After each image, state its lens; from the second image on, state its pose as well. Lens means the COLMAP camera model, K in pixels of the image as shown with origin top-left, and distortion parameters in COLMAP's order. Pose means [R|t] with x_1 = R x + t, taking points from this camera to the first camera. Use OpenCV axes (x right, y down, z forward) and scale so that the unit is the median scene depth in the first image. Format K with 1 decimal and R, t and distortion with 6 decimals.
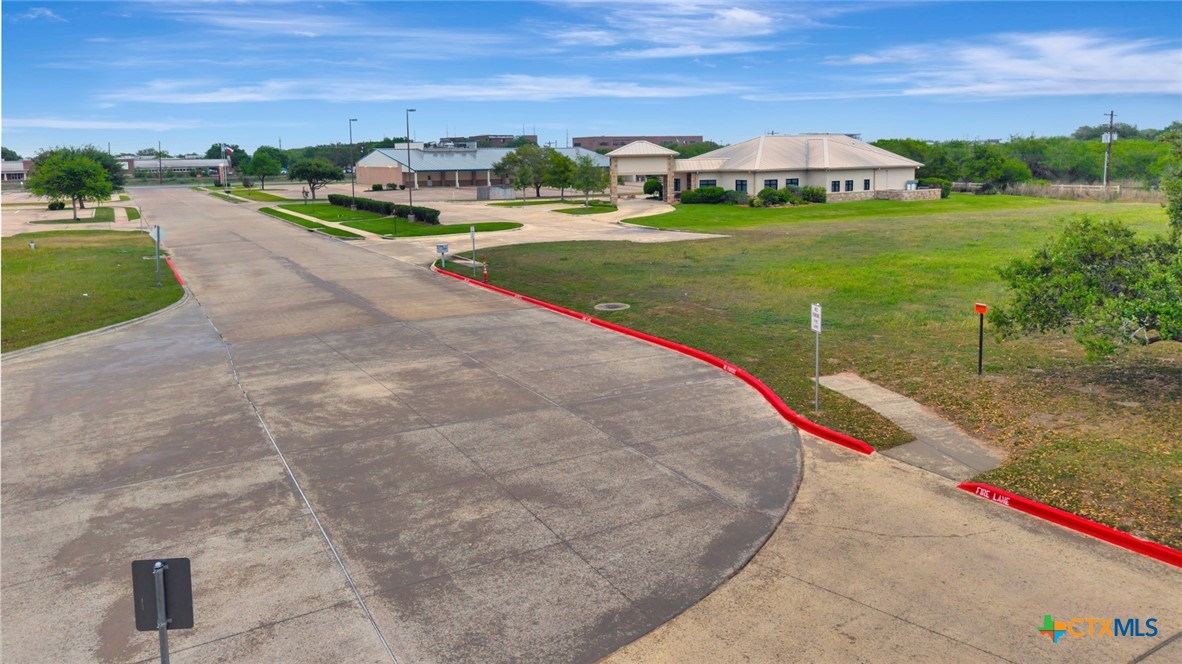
lens RADIAL K [[809.4, 0, 595.6], [0, 809.4, 278.9], [0, 0, 1]] dist [0.042279, -0.049727]
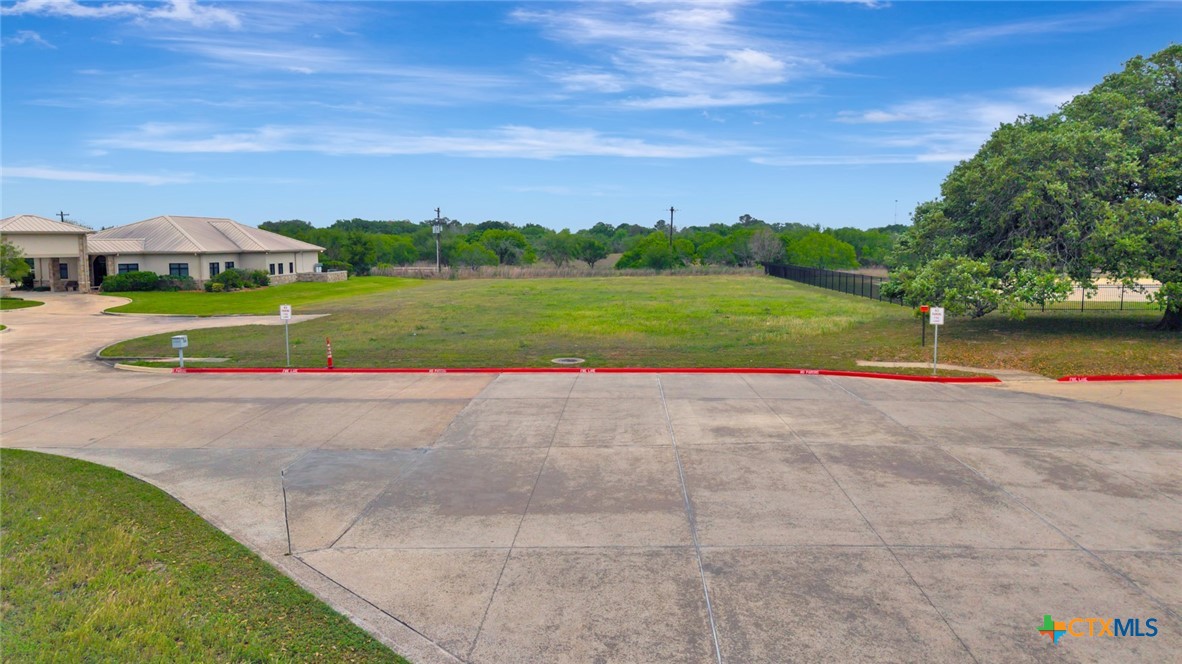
lens RADIAL K [[798.0, 0, 591.0], [0, 798.0, 332.0], [0, 0, 1]] dist [0.035650, -0.050619]
pose [[0.551654, -0.080158, 0.830213, -0.300676], [0.120550, 0.992583, 0.015733, -0.006013], [-0.825316, 0.091403, 0.557225, 0.137258]]
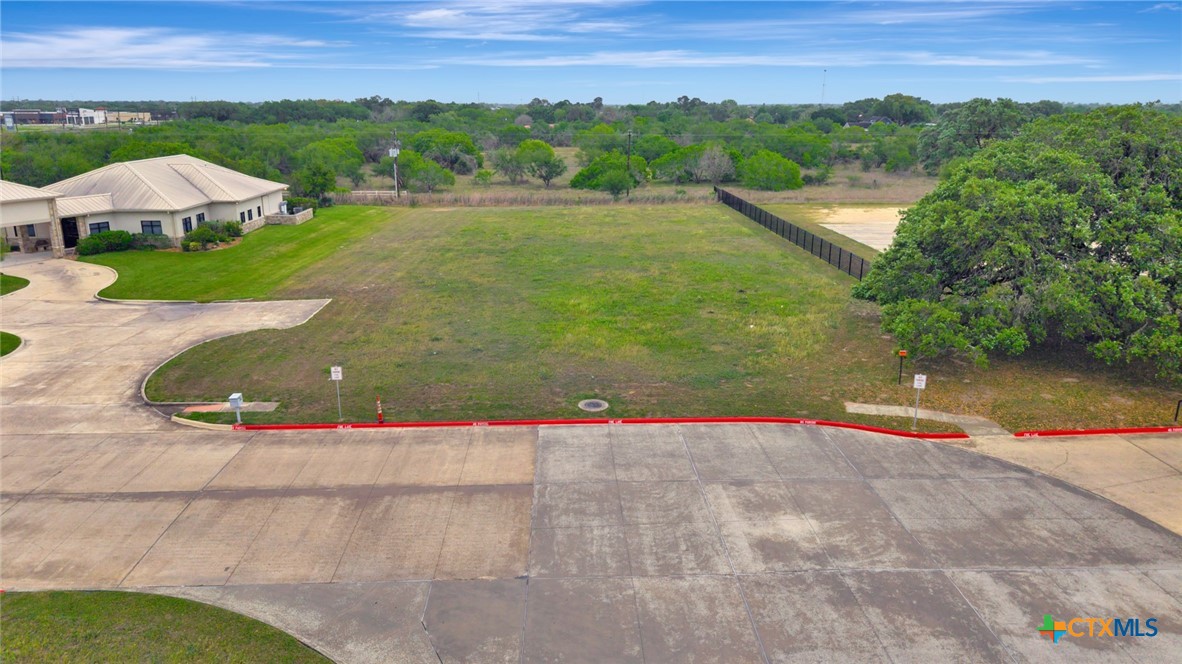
lens RADIAL K [[784.3, 0, 591.0], [0, 784.3, 332.0], [0, 0, 1]] dist [0.005352, -0.004145]
pose [[0.478156, -0.226016, 0.848695, -0.337796], [0.122315, 0.974040, 0.190485, -0.105490], [-0.869716, 0.012727, 0.493388, 0.154373]]
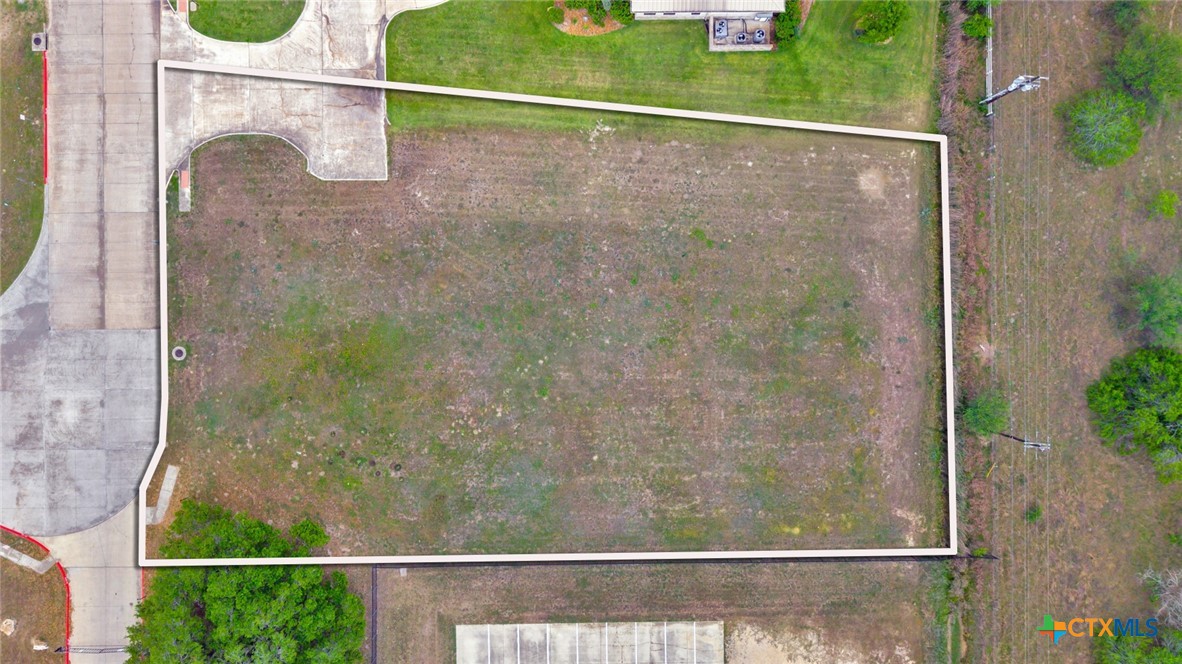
lens RADIAL K [[798.0, 0, 591.0], [0, 798.0, 332.0], [0, 0, 1]] dist [0.035650, -0.050619]
pose [[0.863221, 0.503704, 0.033642, 0.383896], [-0.109518, 0.121800, 0.986494, -0.982481], [0.492804, -0.855247, 0.160305, 0.468954]]
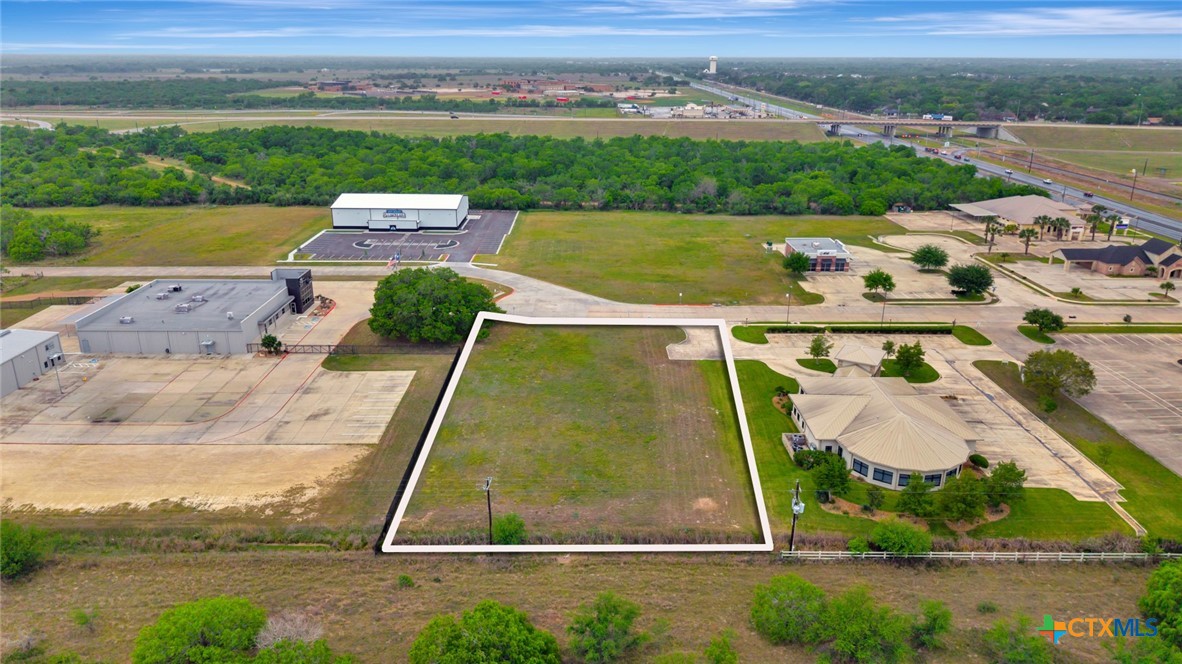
lens RADIAL K [[798.0, 0, 591.0], [0, 798.0, 332.0], [0, 0, 1]] dist [0.035650, -0.050619]
pose [[-0.505750, 0.296981, -0.809950, 1.584396], [-0.129380, 0.902146, 0.411574, -0.778377], [0.852923, 0.312944, -0.417837, 1.215624]]
